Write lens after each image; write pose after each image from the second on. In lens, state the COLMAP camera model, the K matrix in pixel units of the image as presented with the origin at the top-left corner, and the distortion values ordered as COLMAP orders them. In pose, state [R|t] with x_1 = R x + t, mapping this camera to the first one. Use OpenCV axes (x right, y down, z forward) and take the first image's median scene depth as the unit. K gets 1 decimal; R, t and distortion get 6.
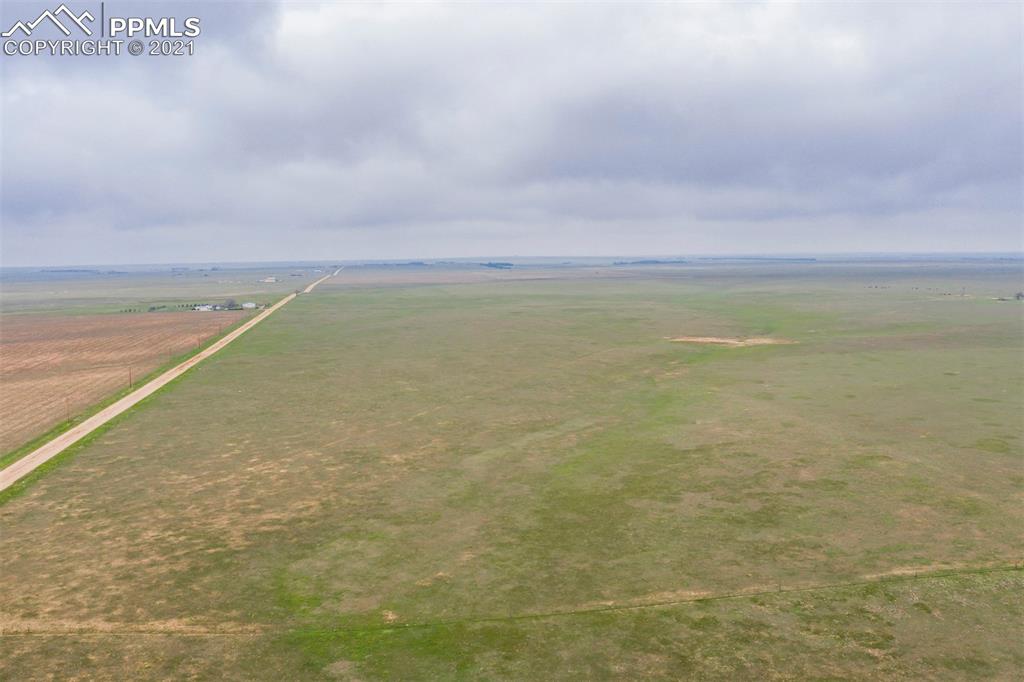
lens RADIAL K [[856.3, 0, 512.0], [0, 856.3, 341.0], [0, 0, 1]] dist [-0.010895, 0.003473]
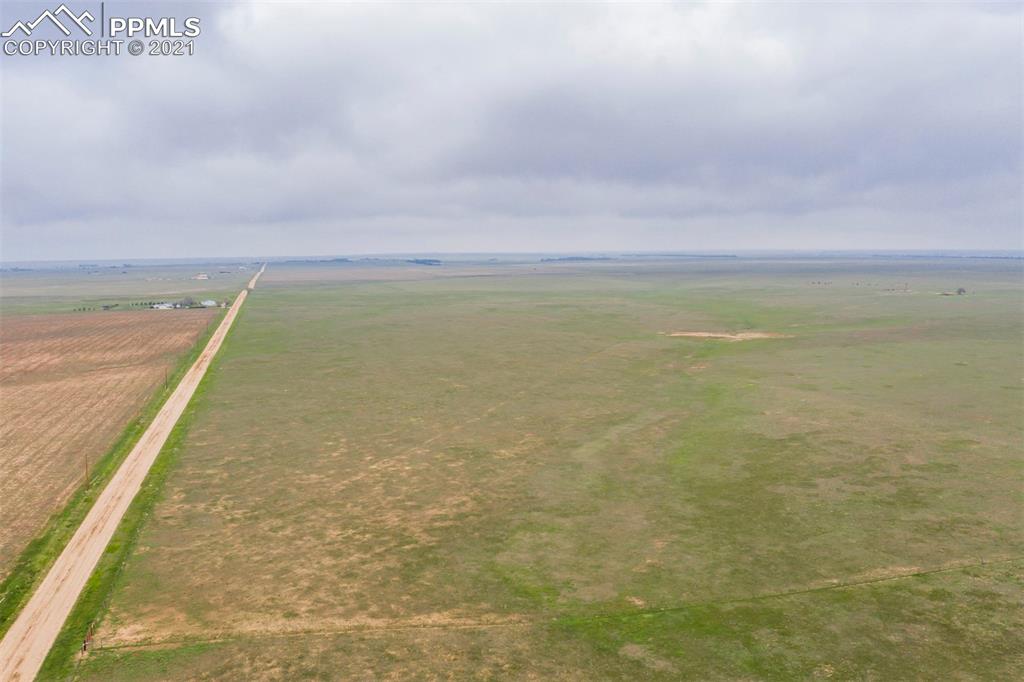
lens RADIAL K [[860.8, 0, 512.0], [0, 860.8, 341.0], [0, 0, 1]] dist [-0.016033, -0.002035]
pose [[0.994764, -0.008873, 0.101811, -0.259549], [0.008523, 0.999956, 0.003871, 0.001144], [-0.101841, -0.002983, 0.994796, -0.010119]]
